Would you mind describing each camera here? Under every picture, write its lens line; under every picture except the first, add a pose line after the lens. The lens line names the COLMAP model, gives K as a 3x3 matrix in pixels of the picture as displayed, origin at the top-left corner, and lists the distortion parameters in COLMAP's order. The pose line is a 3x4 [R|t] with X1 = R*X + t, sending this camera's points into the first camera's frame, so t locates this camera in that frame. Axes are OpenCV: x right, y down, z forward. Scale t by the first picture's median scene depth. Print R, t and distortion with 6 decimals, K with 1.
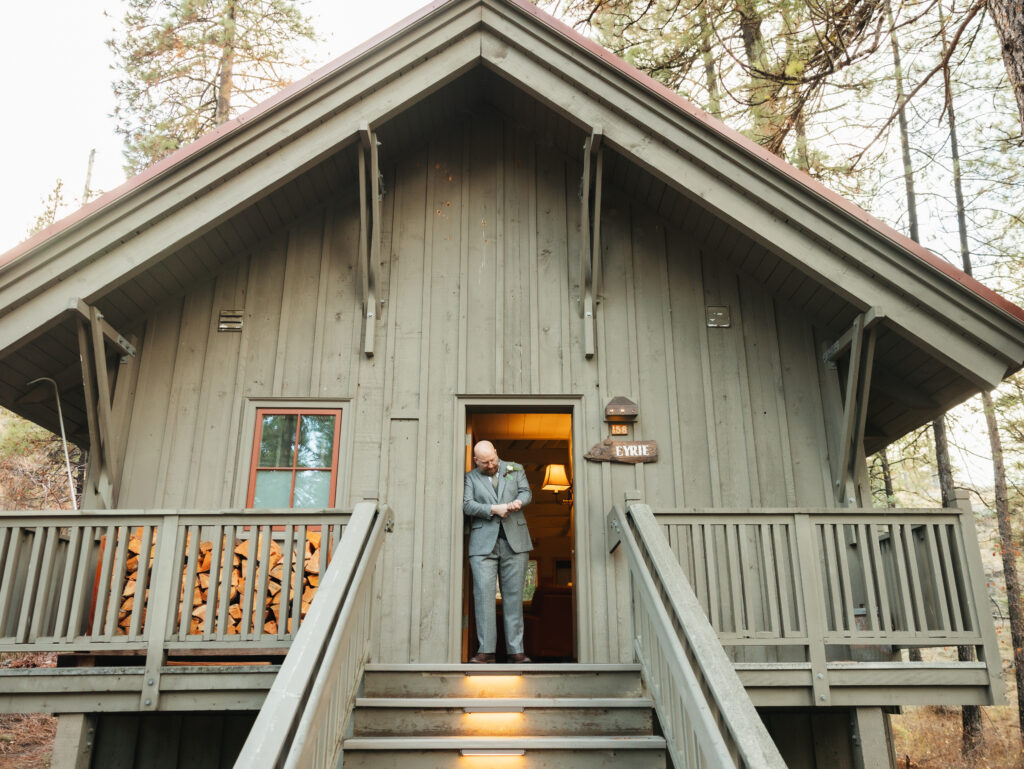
lens RADIAL K [[783.8, 0, 512.6], [0, 783.8, 385.2], [0, 0, 1]] dist [-0.013536, -0.002558]
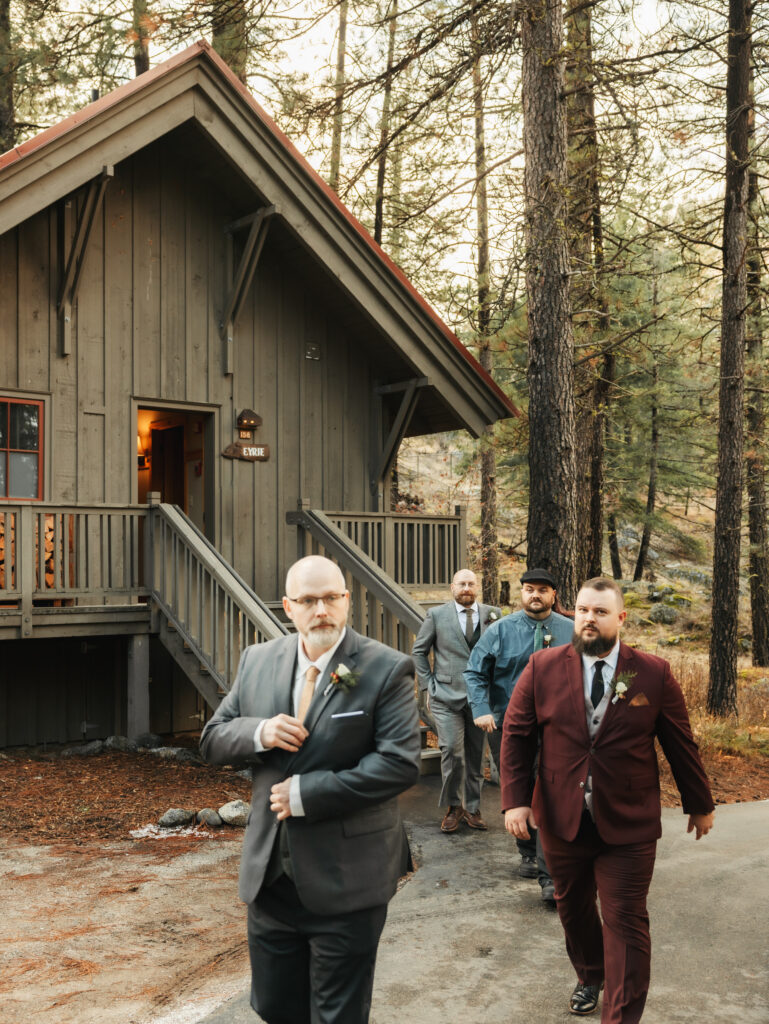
lens RADIAL K [[1014.6, 0, 383.9], [0, 1014.6, 514.4], [0, 0, 1]] dist [0.049298, 0.000000]
pose [[0.821932, 0.038882, 0.568257, -0.650362], [-0.184563, 0.962021, 0.201129, -0.204917], [-0.538855, -0.270193, 0.797892, -0.538048]]
